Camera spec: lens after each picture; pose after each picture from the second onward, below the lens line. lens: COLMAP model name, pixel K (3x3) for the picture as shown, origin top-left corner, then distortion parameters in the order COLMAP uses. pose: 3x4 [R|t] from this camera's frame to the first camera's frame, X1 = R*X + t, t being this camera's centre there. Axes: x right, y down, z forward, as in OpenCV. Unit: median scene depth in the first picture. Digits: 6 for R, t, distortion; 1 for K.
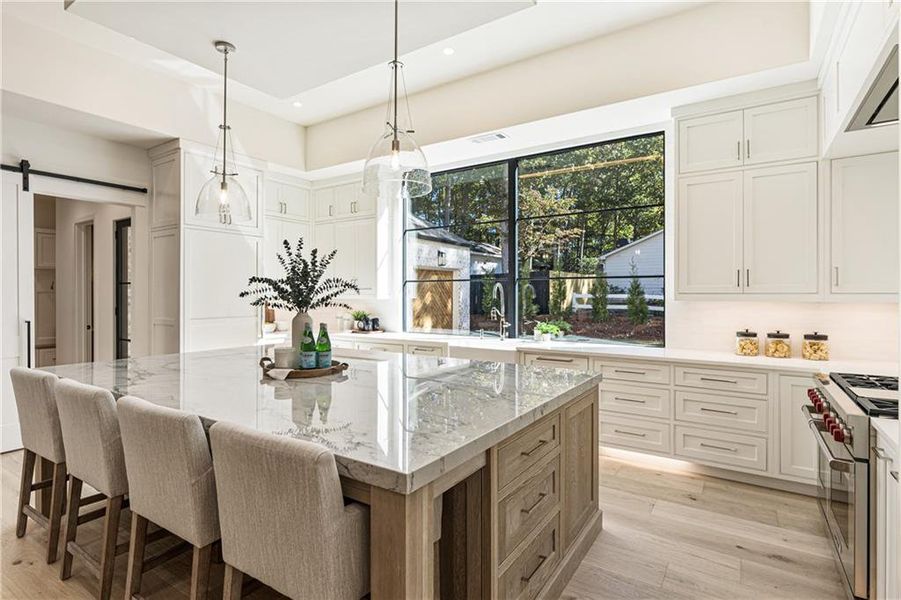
lens RADIAL K [[473.5, 0, 450.5], [0, 473.5, 300.0], [0, 0, 1]] dist [-0.001213, -0.000100]
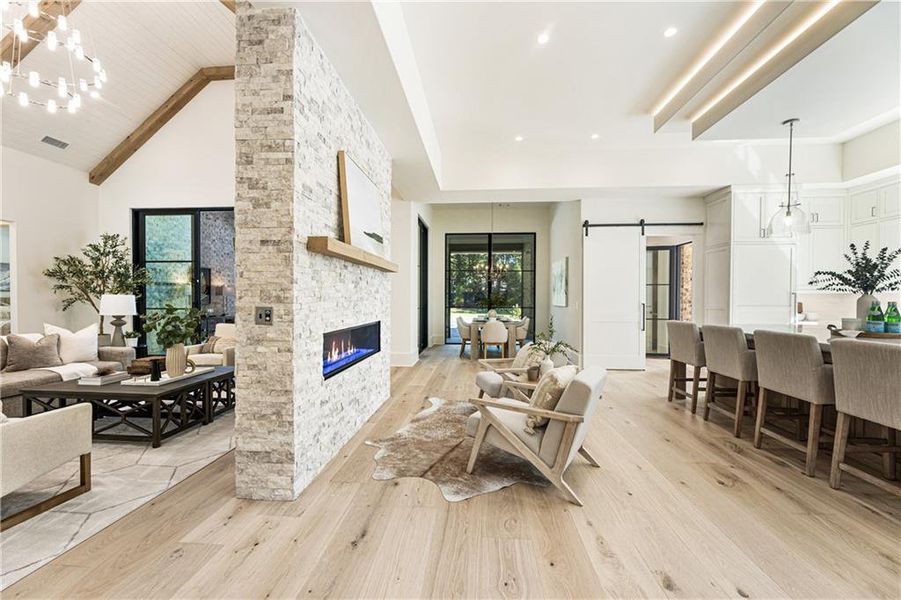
lens RADIAL K [[367.7, 0, 450.6], [0, 367.7, 301.5], [0, 0, 1]] dist [-0.000428, -0.000026]
pose [[0.481503, 0.010582, -0.876381, 0.043183], [-0.011998, 0.999913, 0.005481, 0.055011], [0.876363, 0.007876, 0.481588, -0.584987]]
